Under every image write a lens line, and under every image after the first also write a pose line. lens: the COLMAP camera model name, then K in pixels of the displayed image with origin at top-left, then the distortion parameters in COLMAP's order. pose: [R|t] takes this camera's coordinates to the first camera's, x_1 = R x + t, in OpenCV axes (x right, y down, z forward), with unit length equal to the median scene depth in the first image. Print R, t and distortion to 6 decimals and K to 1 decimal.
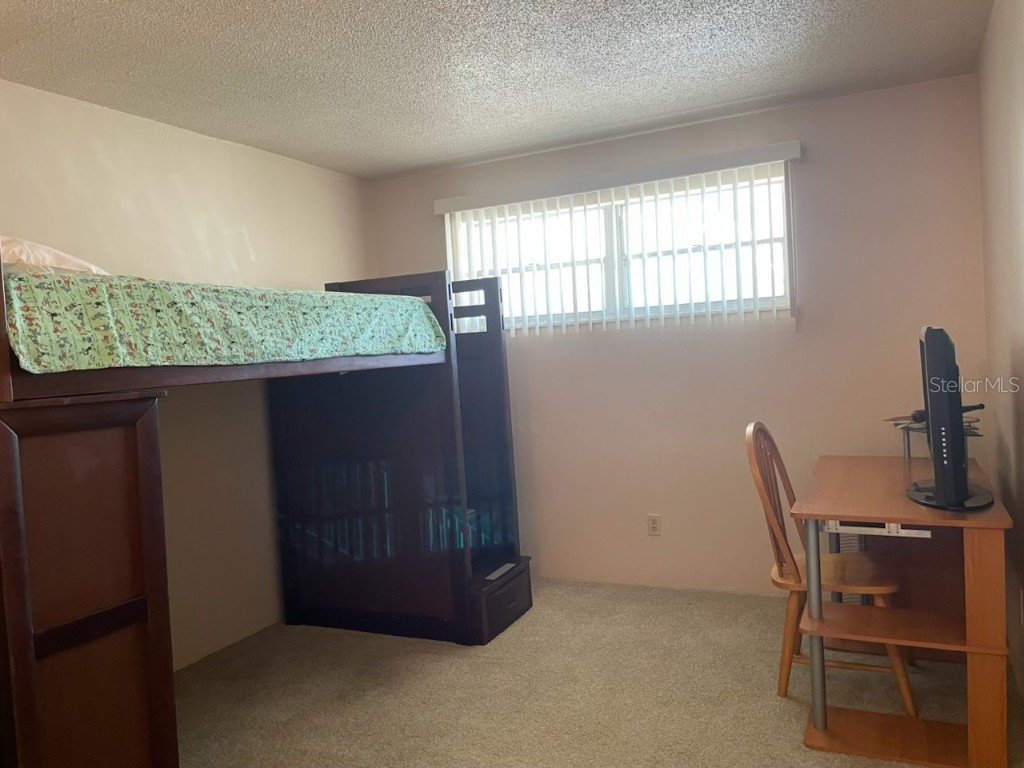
lens RADIAL K [[772.3, 0, 511.7], [0, 772.3, 378.6], [0, 0, 1]] dist [0.109396, -0.146479]
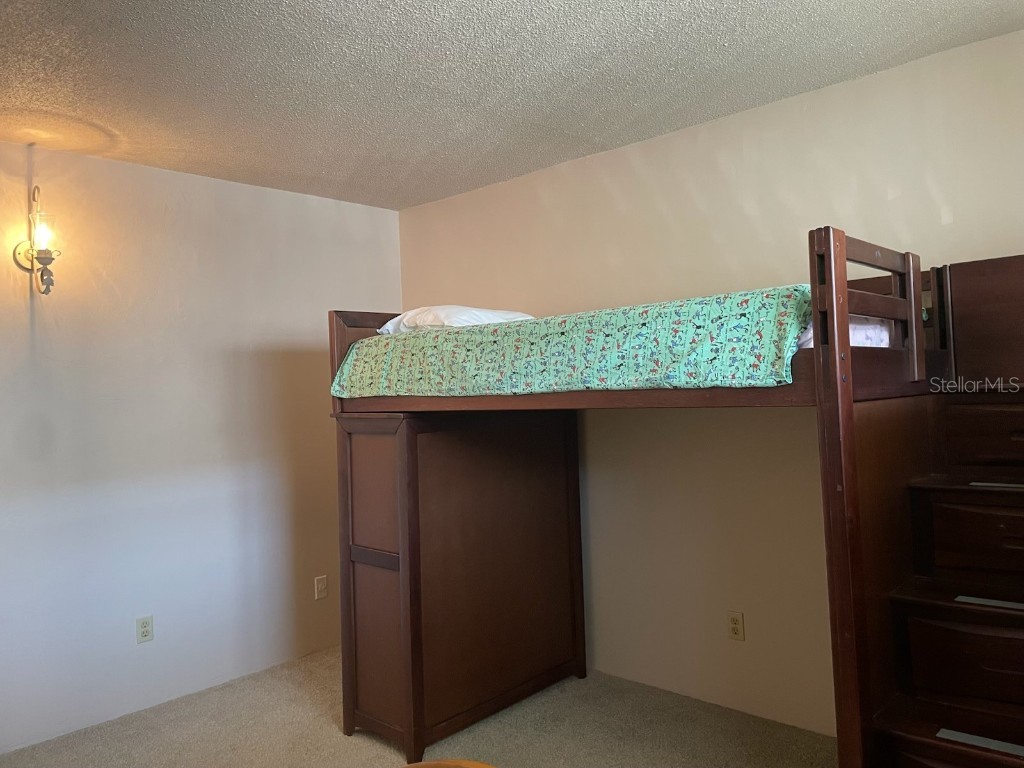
lens RADIAL K [[772.3, 0, 511.7], [0, 772.3, 378.6], [0, 0, 1]] dist [0.109396, -0.146479]
pose [[-0.298655, 0.063883, -0.952221, 0.661305], [0.021156, 0.997955, 0.060316, -0.104113], [0.954127, -0.002132, -0.299396, 1.328861]]
